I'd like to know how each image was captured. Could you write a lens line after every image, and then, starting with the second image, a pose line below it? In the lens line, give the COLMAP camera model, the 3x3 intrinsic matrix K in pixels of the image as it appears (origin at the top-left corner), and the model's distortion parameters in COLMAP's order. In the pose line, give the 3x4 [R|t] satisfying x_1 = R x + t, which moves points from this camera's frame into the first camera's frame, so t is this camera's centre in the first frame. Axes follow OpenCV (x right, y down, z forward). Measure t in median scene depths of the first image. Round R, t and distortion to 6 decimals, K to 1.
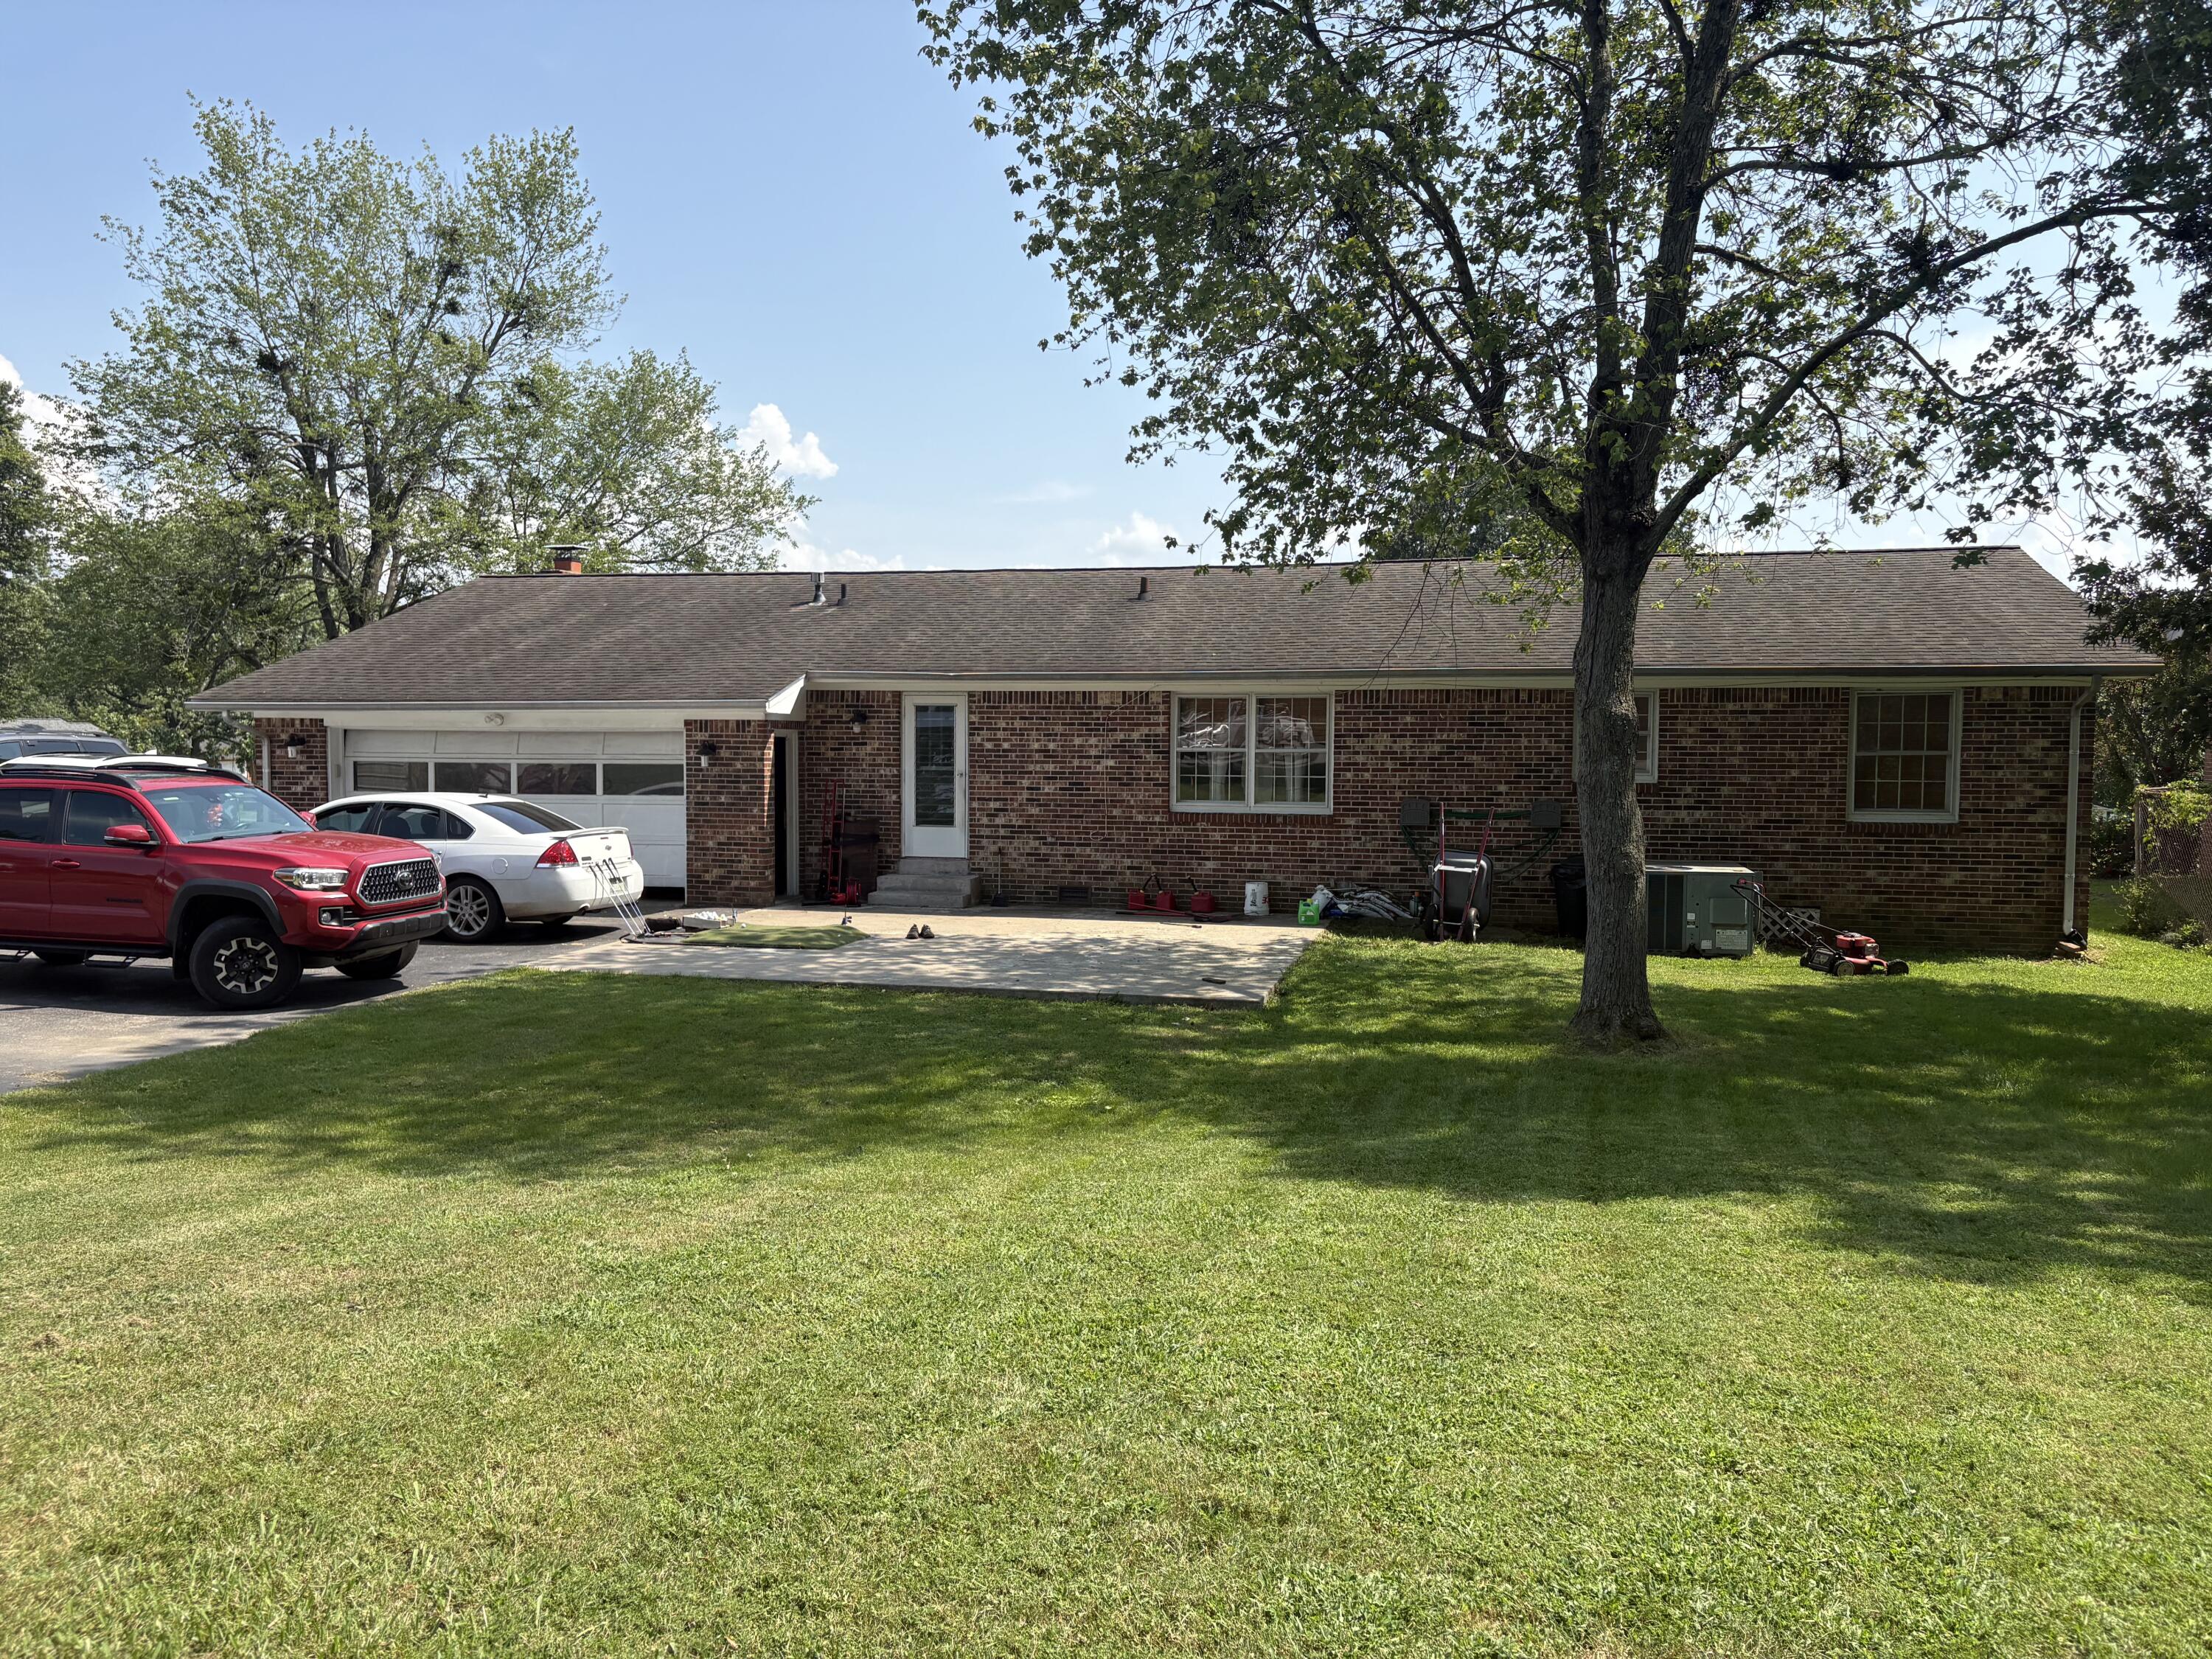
lens RADIAL K [[1656.1, 0, 1106.0], [0, 1656.1, 829.5], [0, 0, 1]] dist [0.136682, -0.308608]
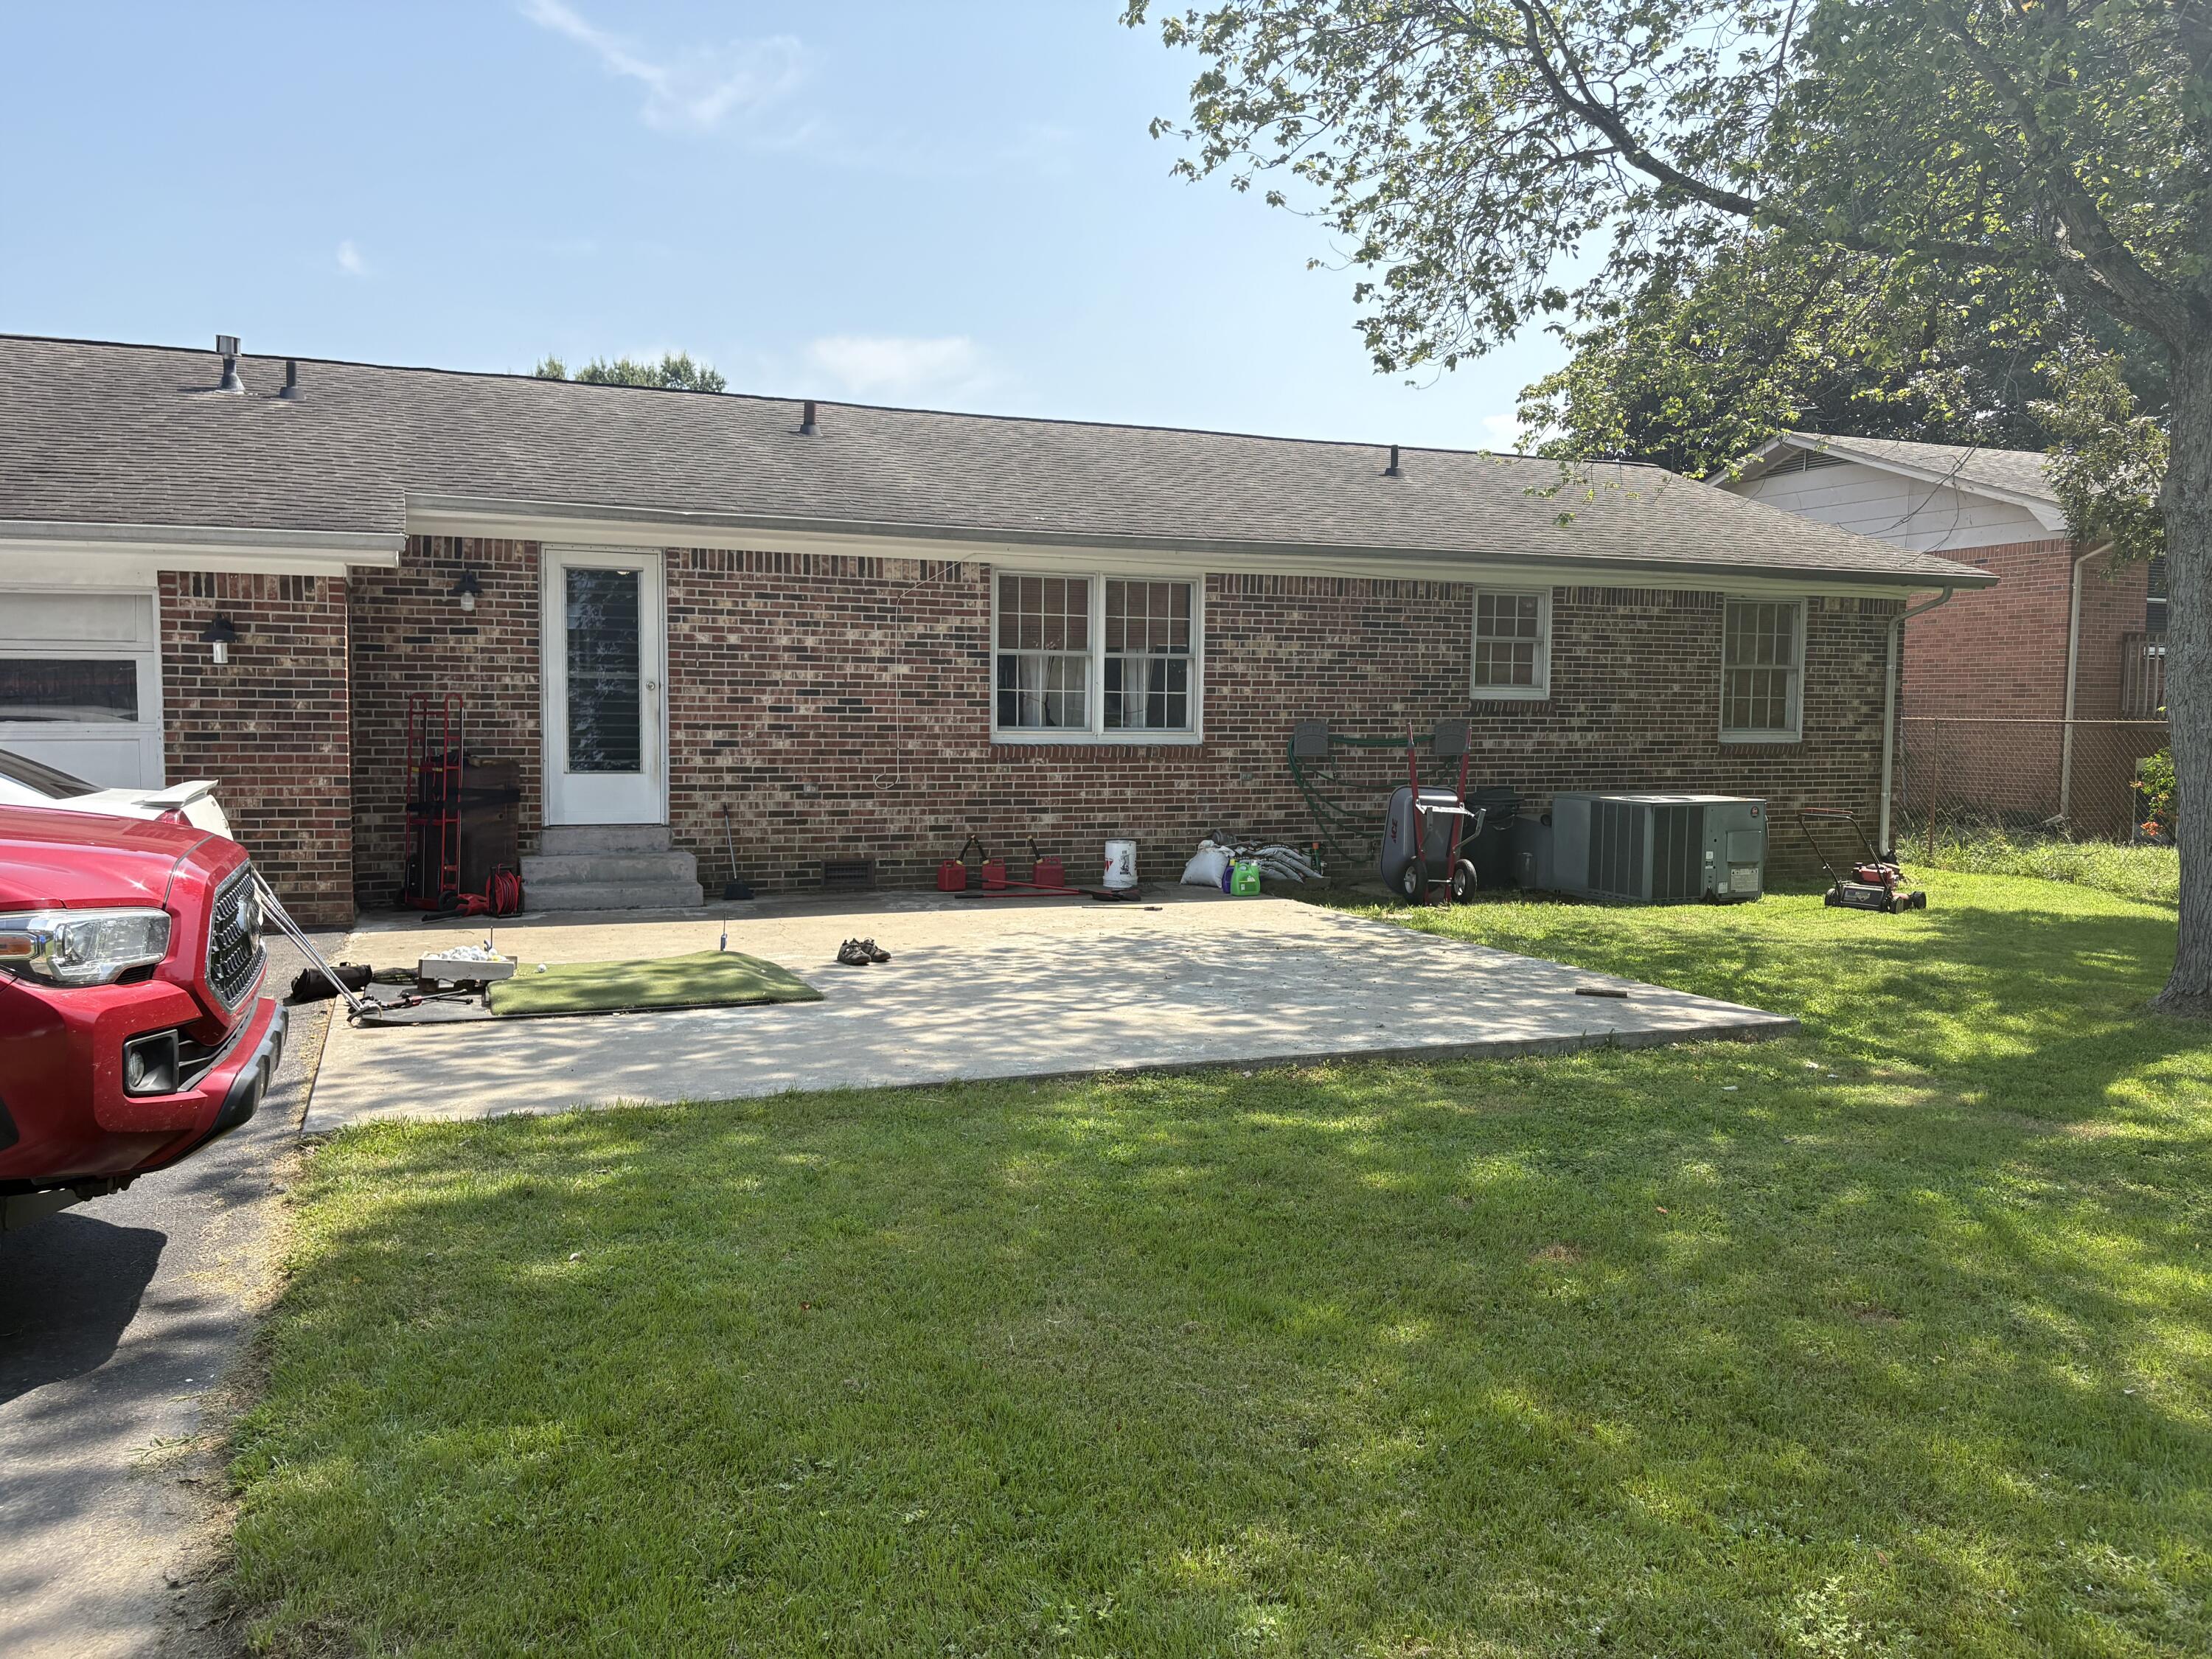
lens RADIAL K [[1656.1, 0, 1106.0], [0, 1656.1, 829.5], [0, 0, 1]] dist [0.136682, -0.308608]
pose [[0.813000, -0.040798, 0.580832, -0.319072], [0.025016, 0.999069, 0.035160, 0.001927], [-0.581726, -0.014054, 0.813263, 0.421162]]
